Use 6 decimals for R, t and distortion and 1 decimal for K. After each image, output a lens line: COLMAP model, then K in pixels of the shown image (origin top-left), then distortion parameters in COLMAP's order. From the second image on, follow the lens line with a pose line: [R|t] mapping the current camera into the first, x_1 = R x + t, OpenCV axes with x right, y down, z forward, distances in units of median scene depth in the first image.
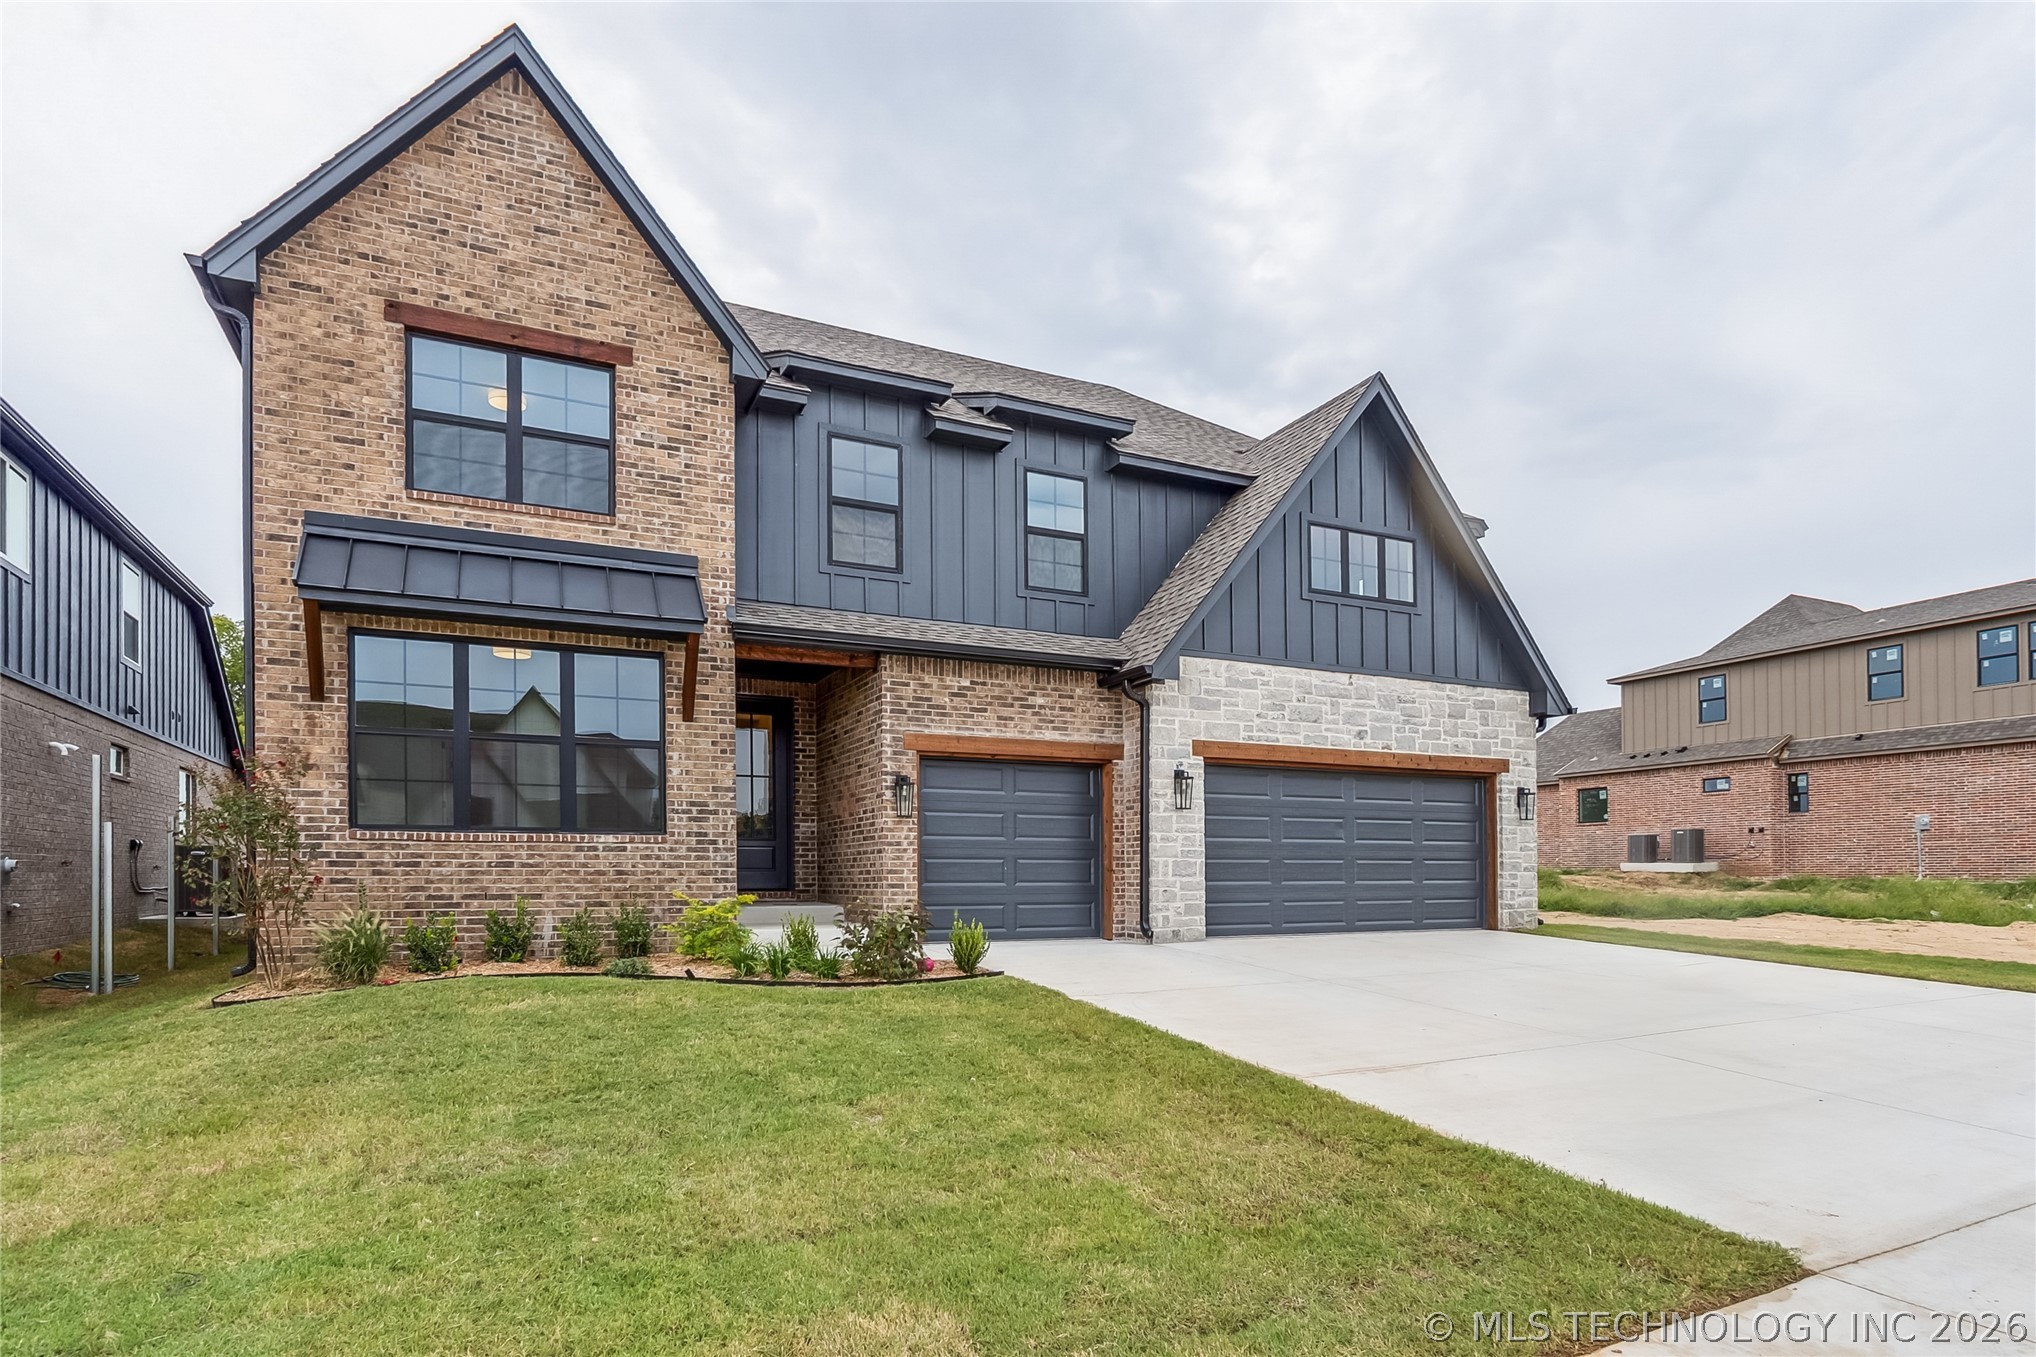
lens RADIAL K [[1125.8, 0, 1018.3], [0, 1125.8, 823.4], [0, 0, 1]] dist [-0.011079, 0.000453]
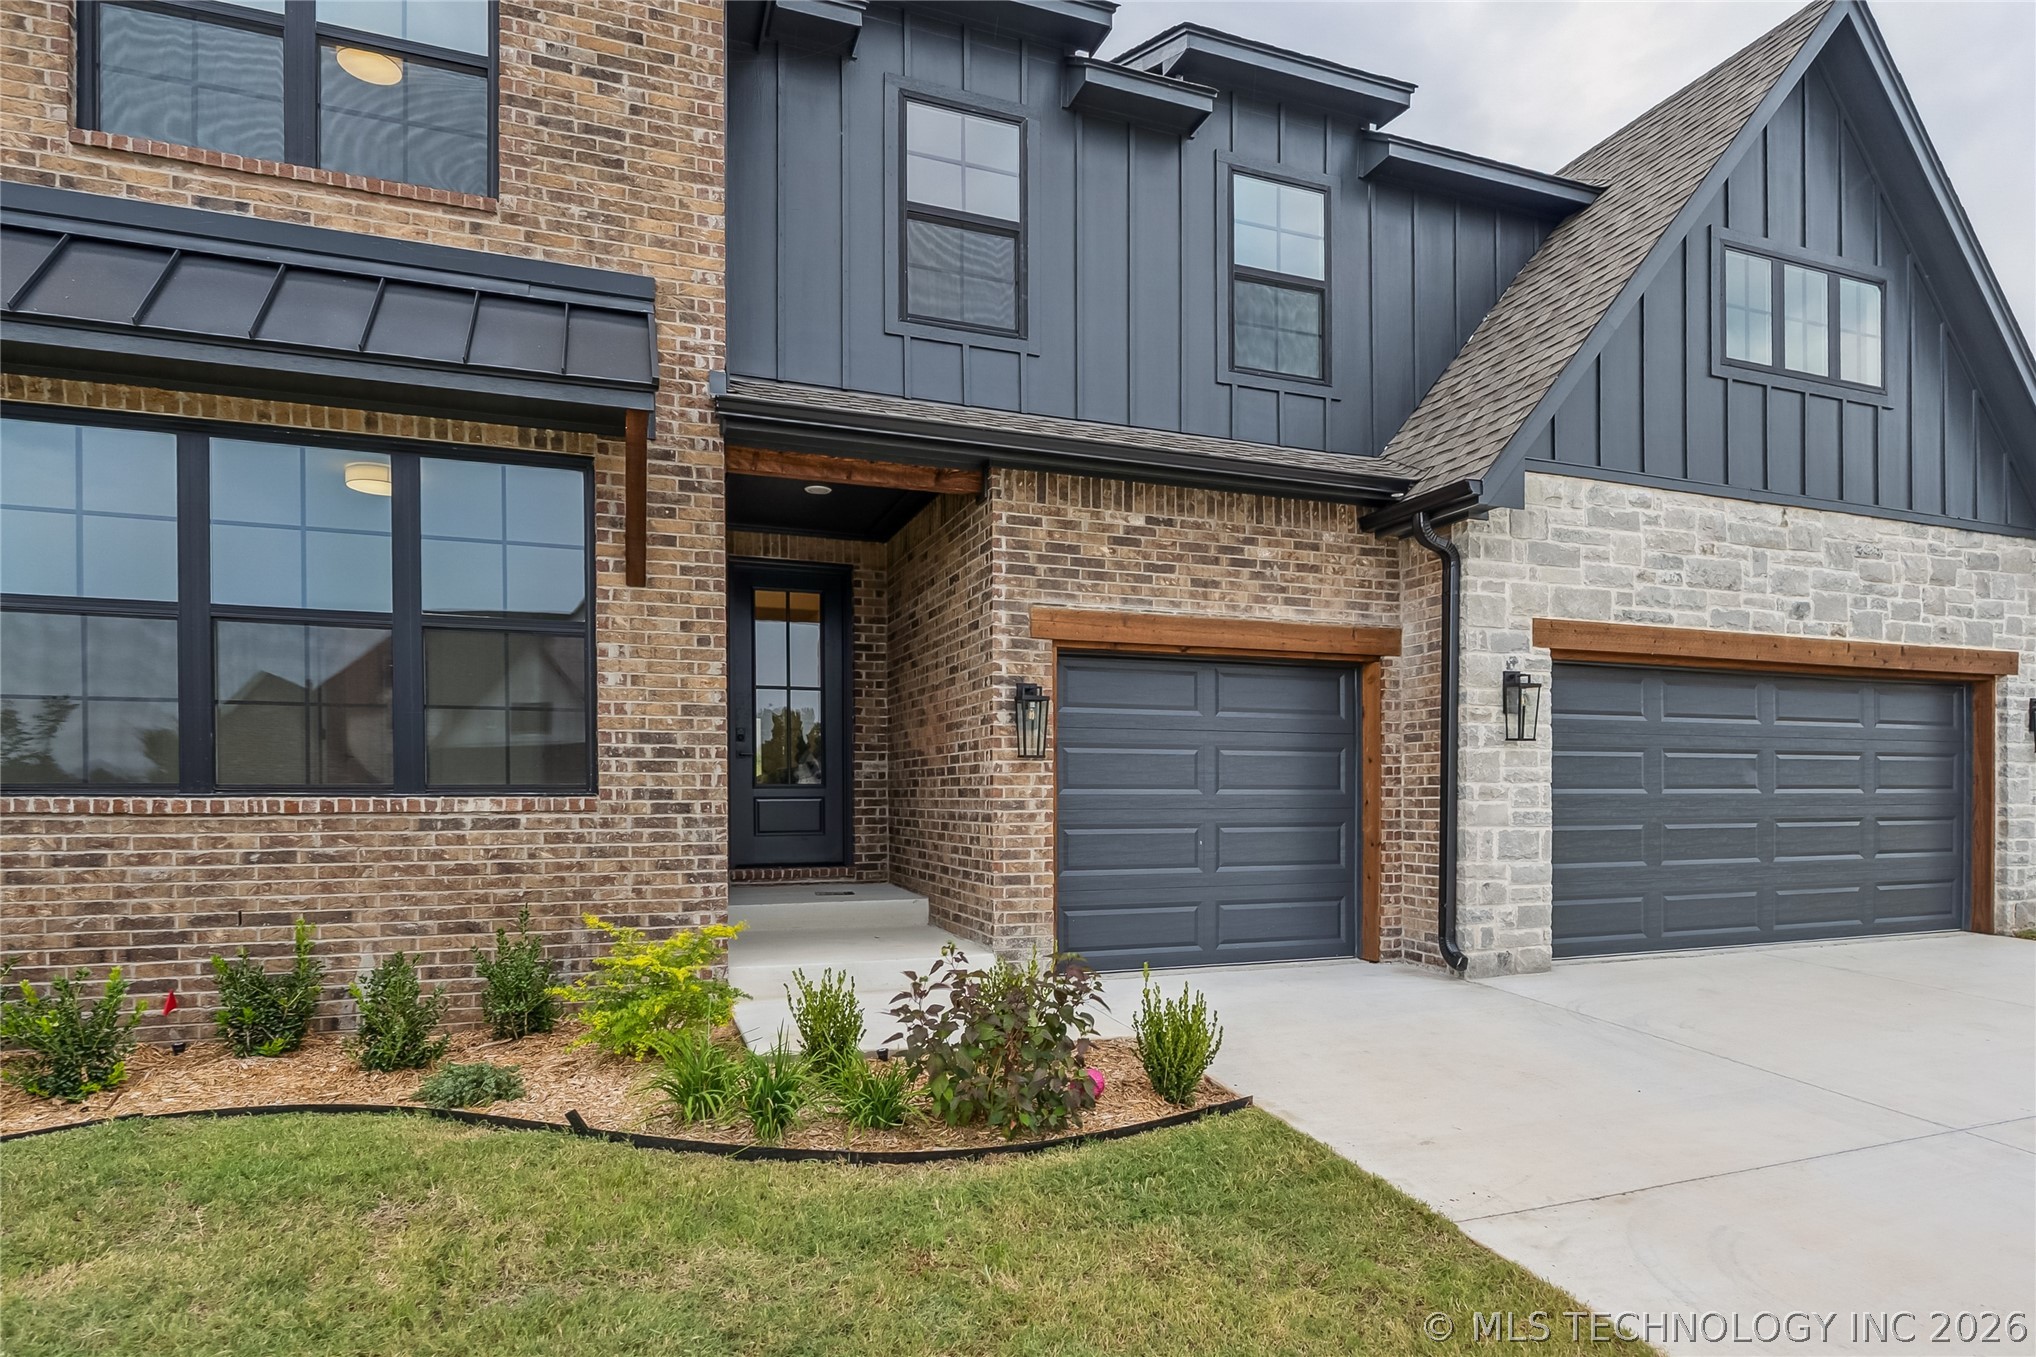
lens RADIAL K [[895.9, 0, 935.3], [0, 895.9, 752.2], [0, 0, 1]] dist [-0.004494, -0.000534]
pose [[0.985090, 0.006655, -0.171914, -0.071286], [-0.001554, 0.999555, 0.029793, -0.021683], [0.172035, -0.029081, 0.984661, 0.549239]]
